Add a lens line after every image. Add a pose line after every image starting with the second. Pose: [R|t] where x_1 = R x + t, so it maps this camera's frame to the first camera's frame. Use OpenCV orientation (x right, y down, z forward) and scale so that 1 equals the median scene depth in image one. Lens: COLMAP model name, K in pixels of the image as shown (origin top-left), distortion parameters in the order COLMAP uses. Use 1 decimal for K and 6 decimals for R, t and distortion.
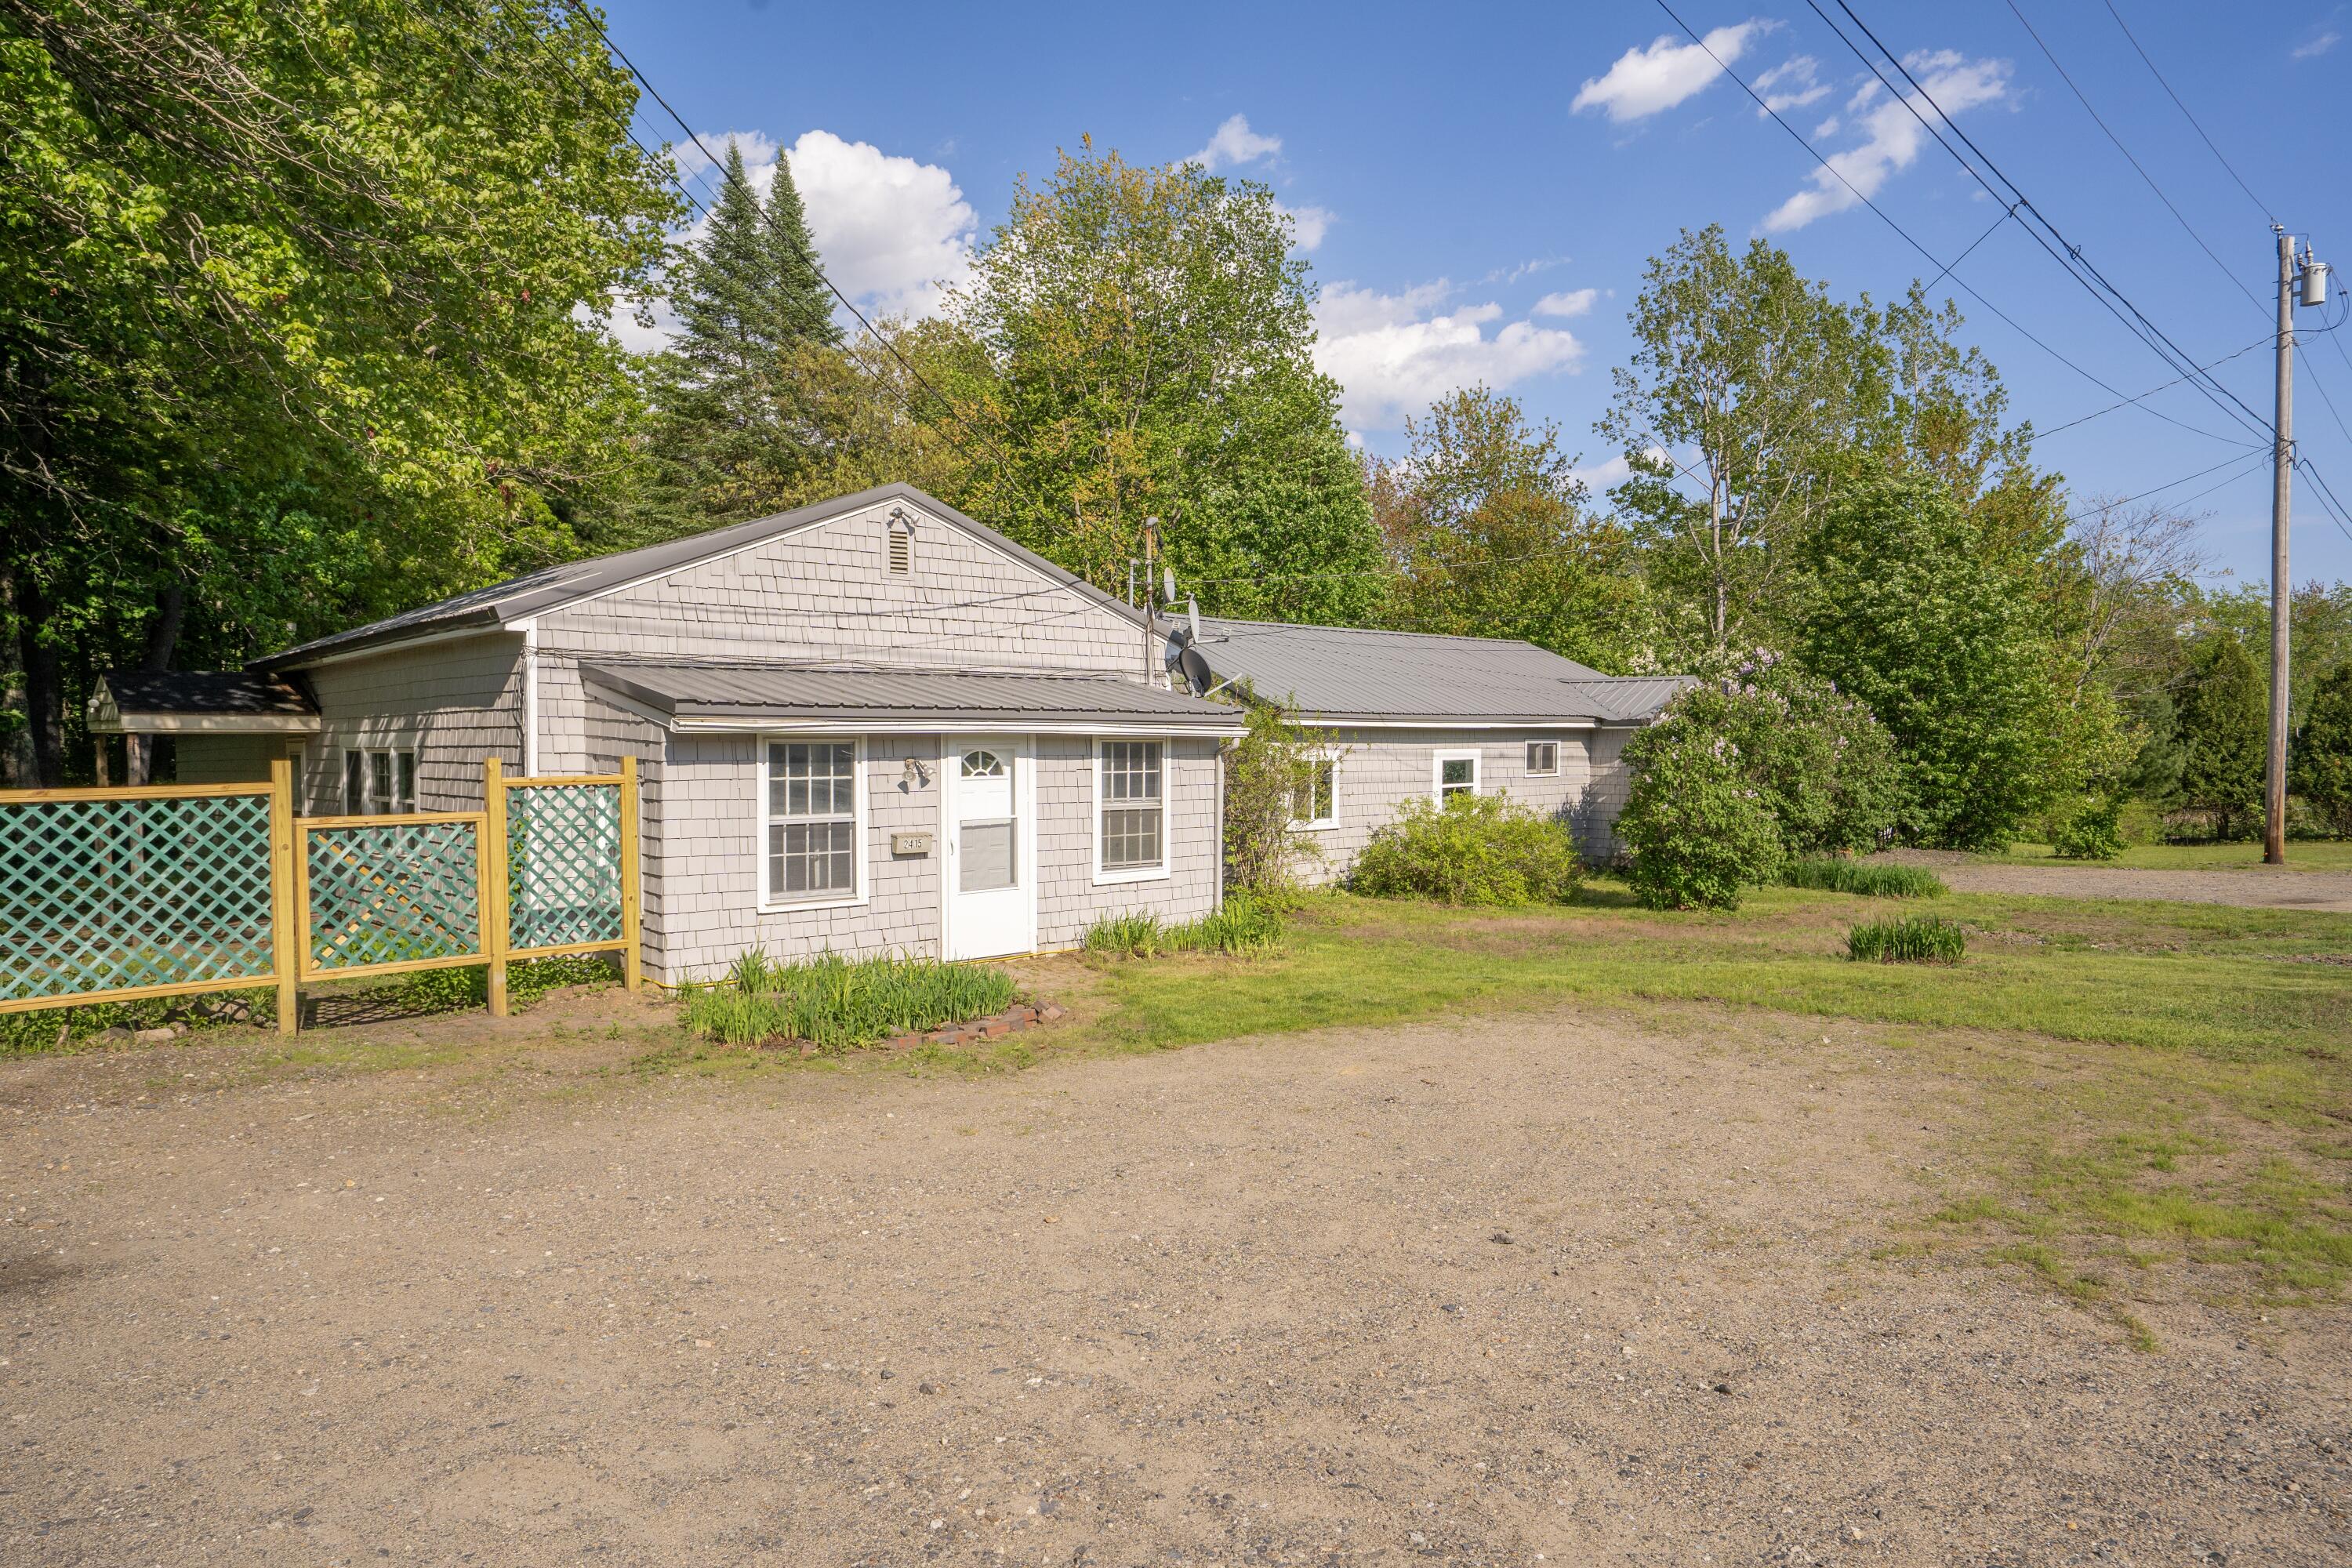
lens RADIAL K [[1437.9, 0, 1175.2], [0, 1437.9, 827.9], [0, 0, 1]] dist [-0.012400, -0.000664]
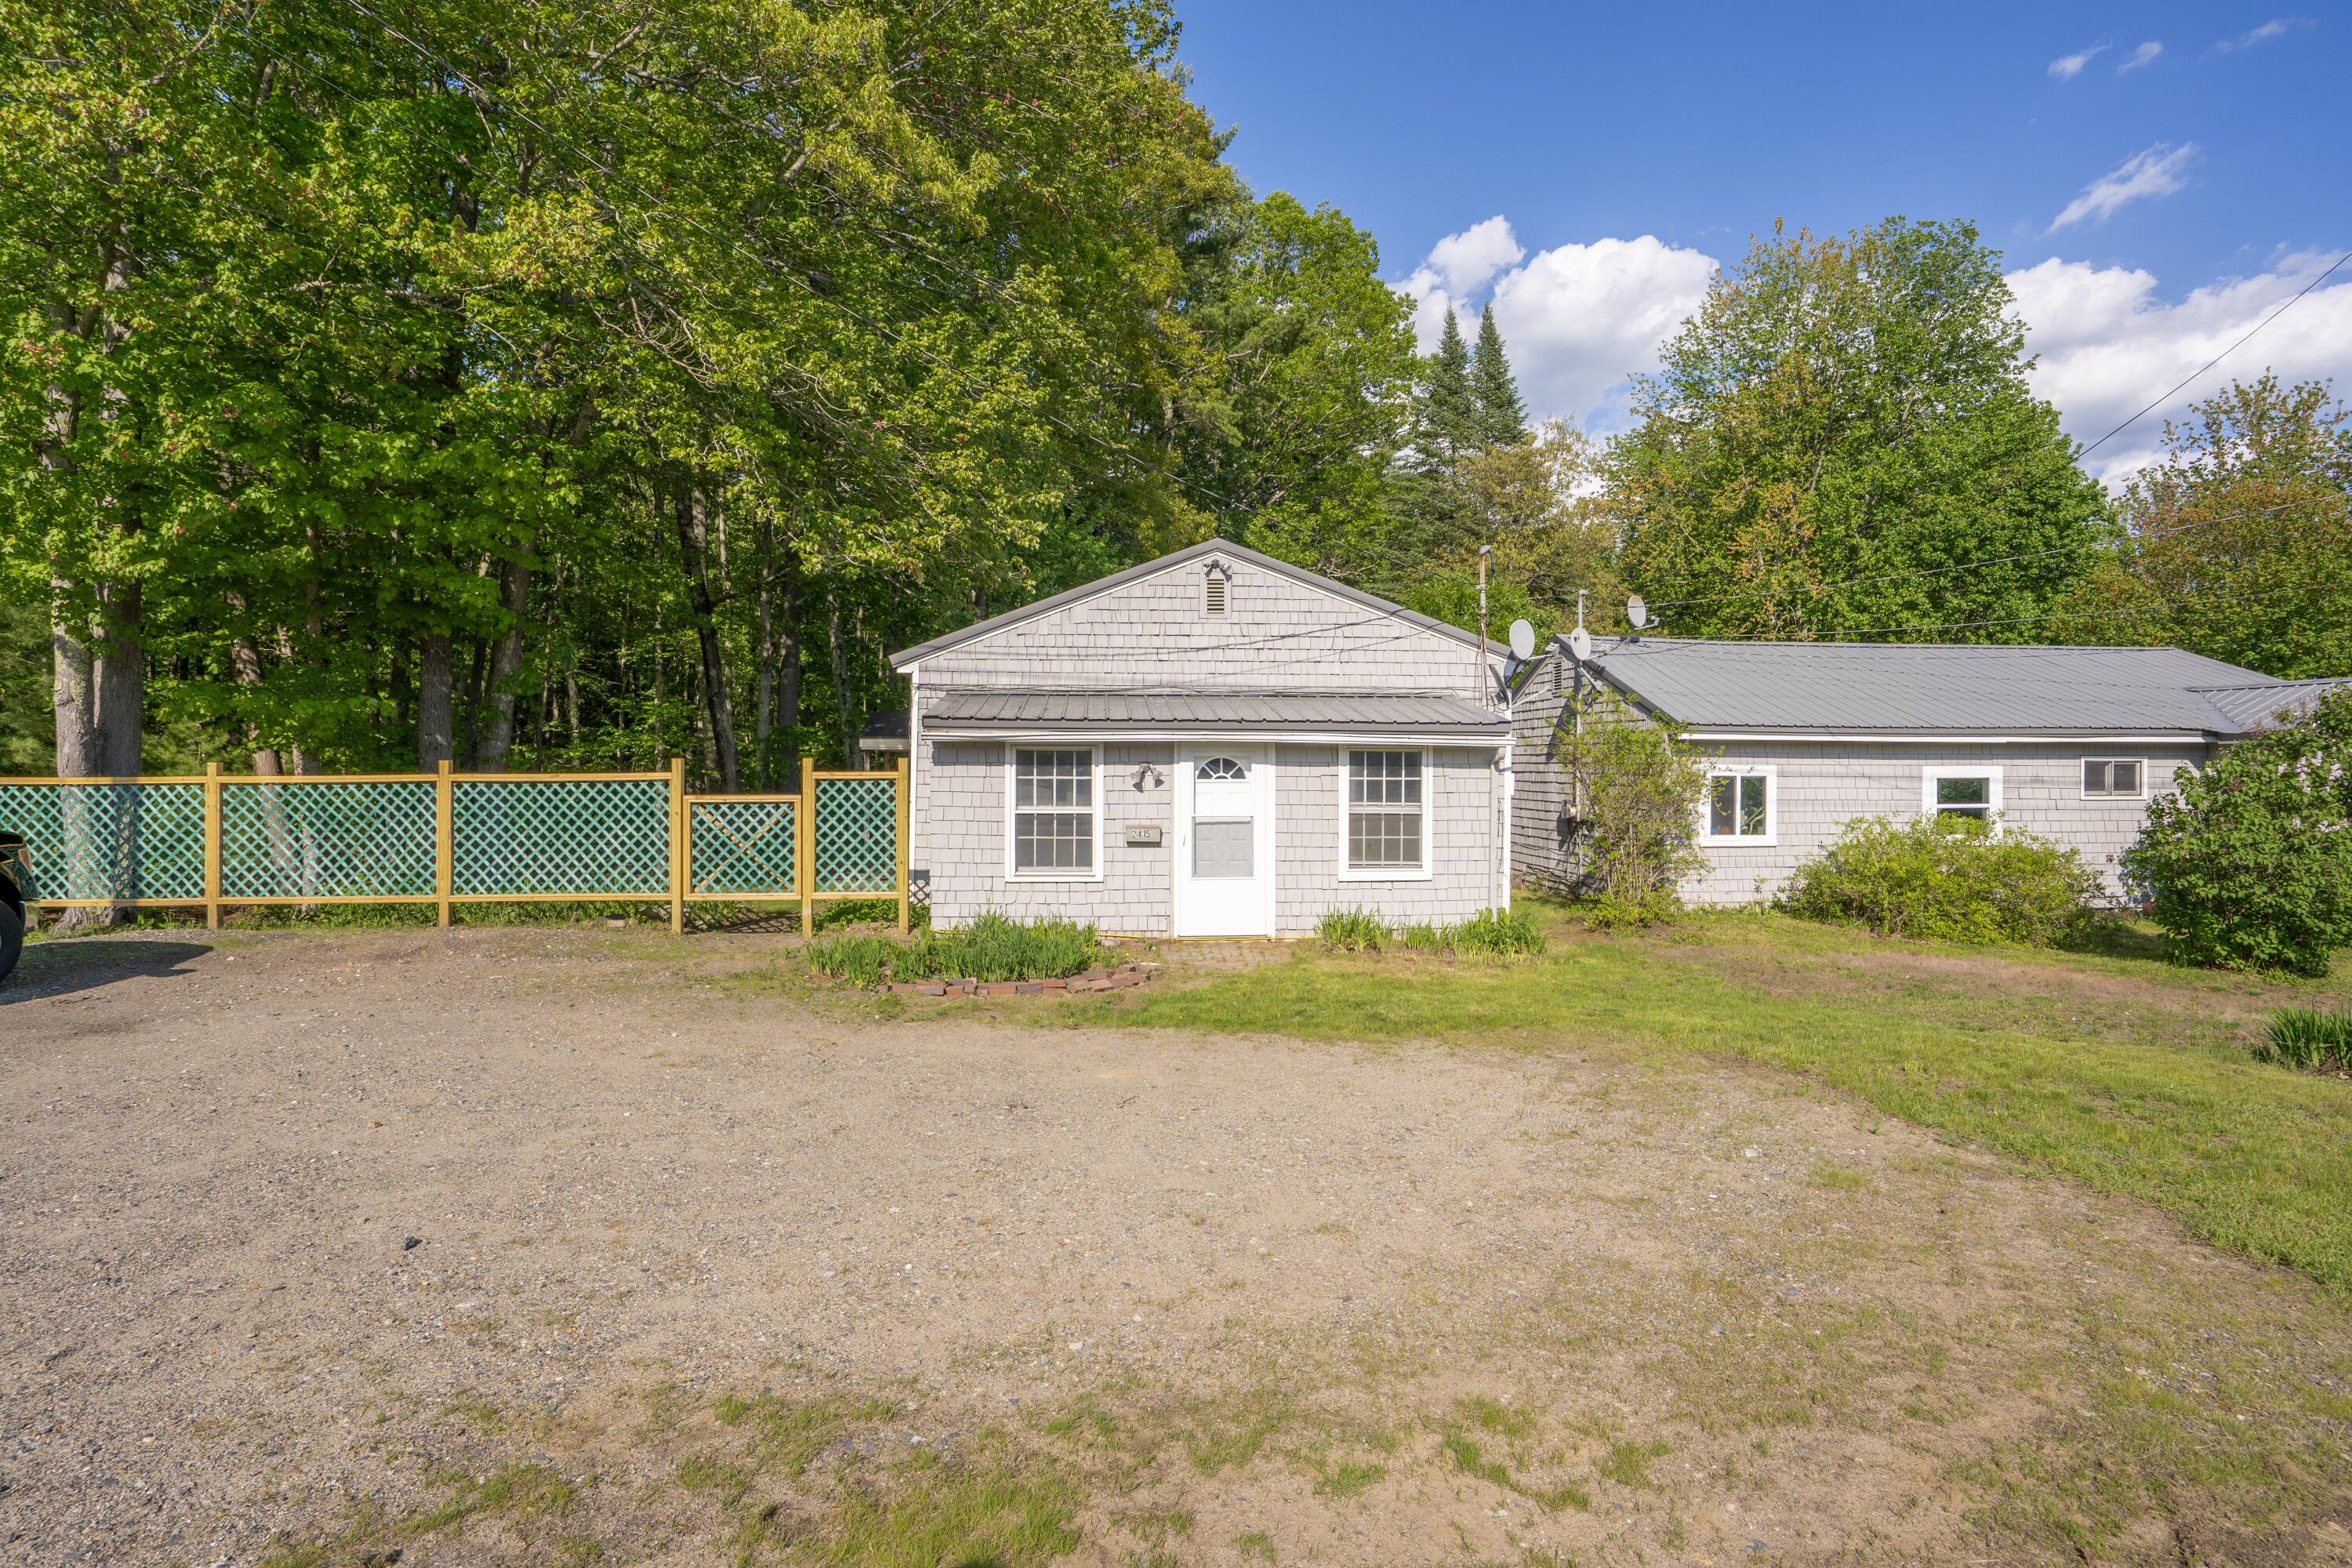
lens RADIAL K [[1101.6, 0, 1176.0], [0, 1101.6, 784.0], [0, 0, 1]] dist [-0.049755, 0.022223]
pose [[0.792421, 0.013361, -0.609829, 0.370754], [-0.041026, 0.998664, -0.031429, -0.002722], [0.608594, 0.049924, 0.791910, 0.264881]]
